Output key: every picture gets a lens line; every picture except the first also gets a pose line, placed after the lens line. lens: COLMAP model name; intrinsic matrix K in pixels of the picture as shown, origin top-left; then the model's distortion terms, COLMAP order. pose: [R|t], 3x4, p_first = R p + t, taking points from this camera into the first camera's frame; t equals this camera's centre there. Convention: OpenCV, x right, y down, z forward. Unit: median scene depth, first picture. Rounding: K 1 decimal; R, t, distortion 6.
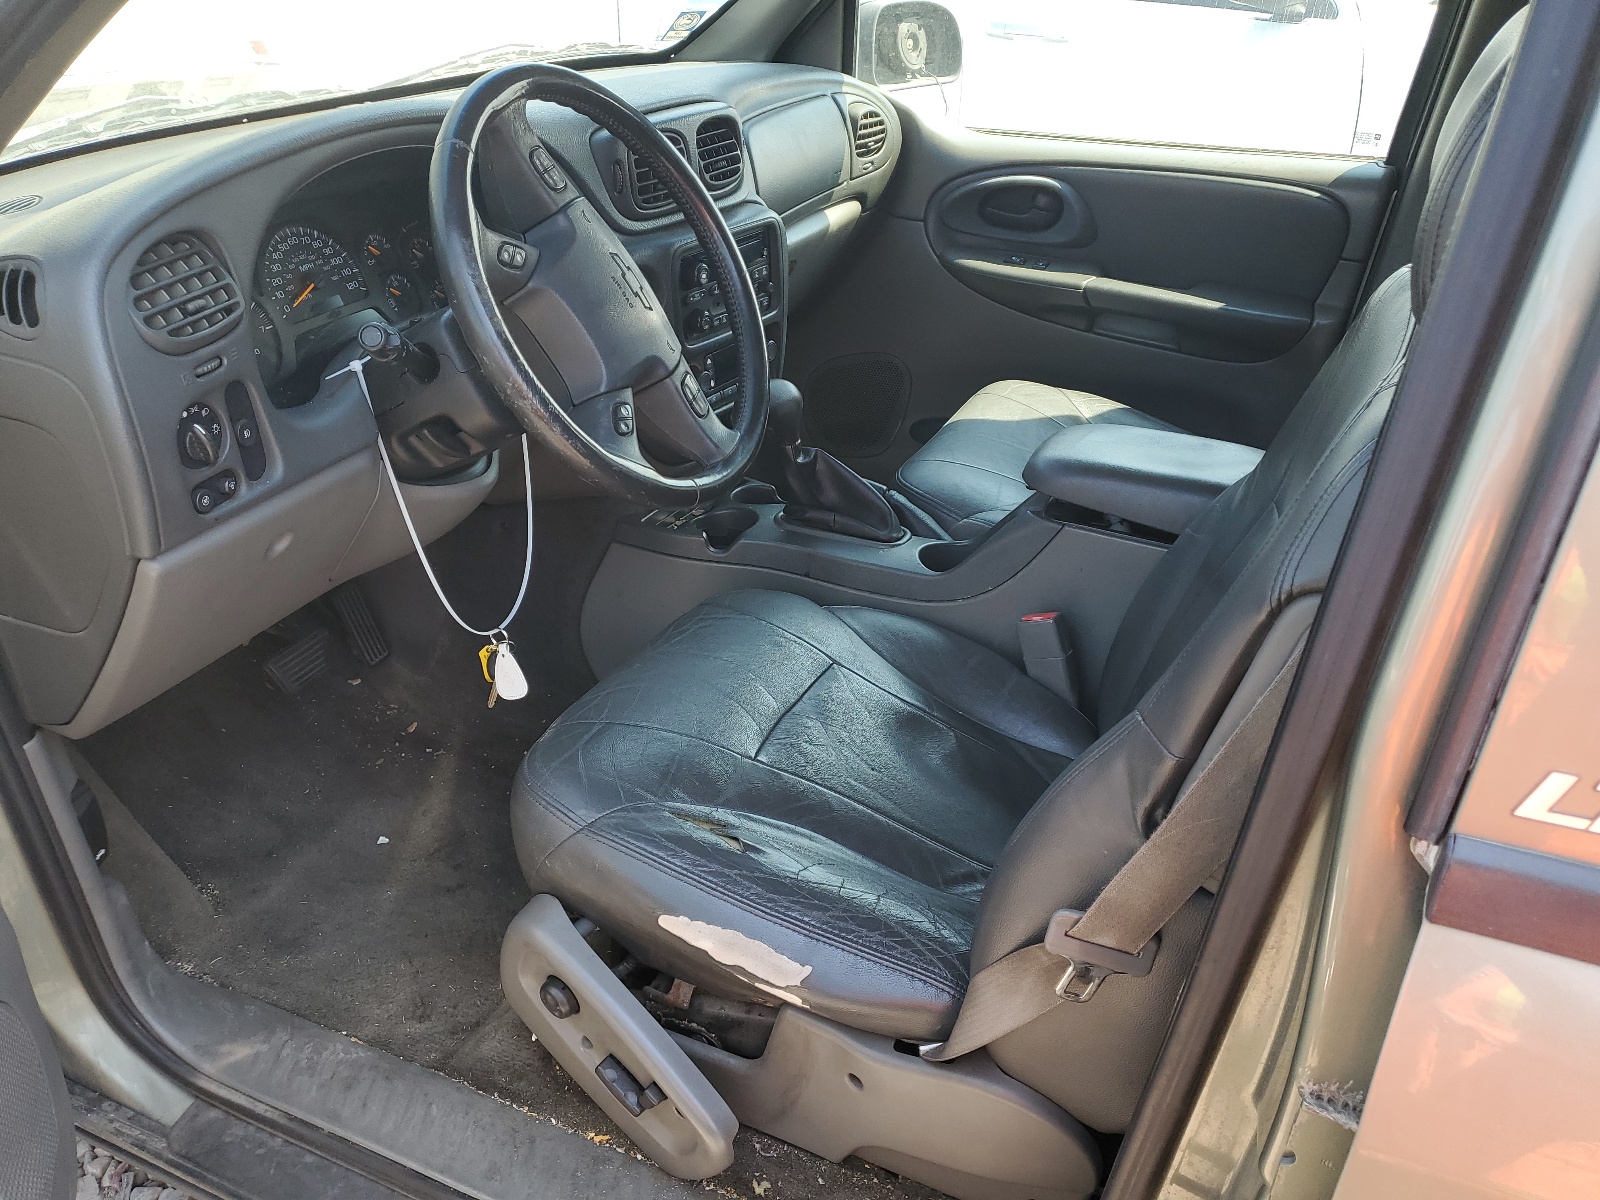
lens RADIAL K [[1257.7, 0, 800.0], [0, 1257.7, 600.0], [0, 0, 1]] dist [-0.003522, -0.000028]
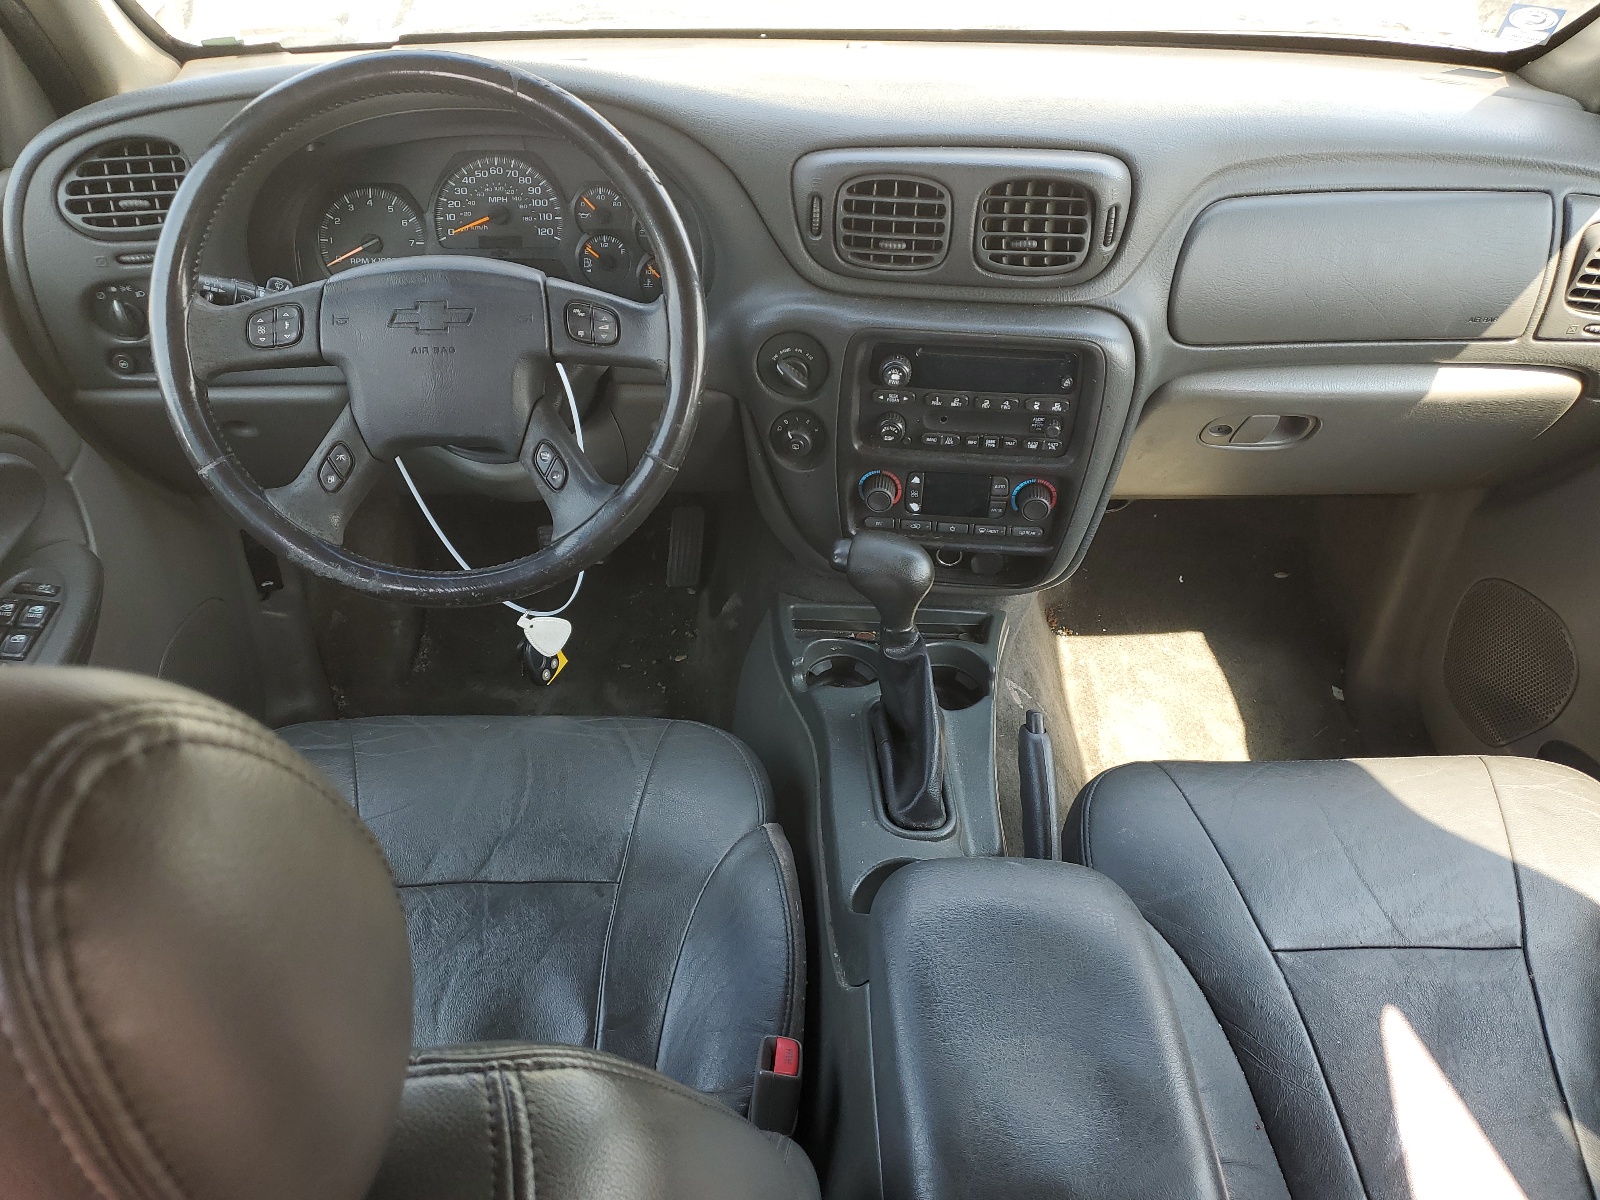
lens RADIAL K [[1207.5, 0, 800.0], [0, 1207.5, 600.0], [0, 0, 1]] dist [-0.002091, 0.002034]
pose [[0.466656, 0.543292, -0.697901, 0.551783], [-0.450088, 0.825149, 0.341395, -0.432359], [0.761349, 0.154802, 0.629590, 0.622354]]
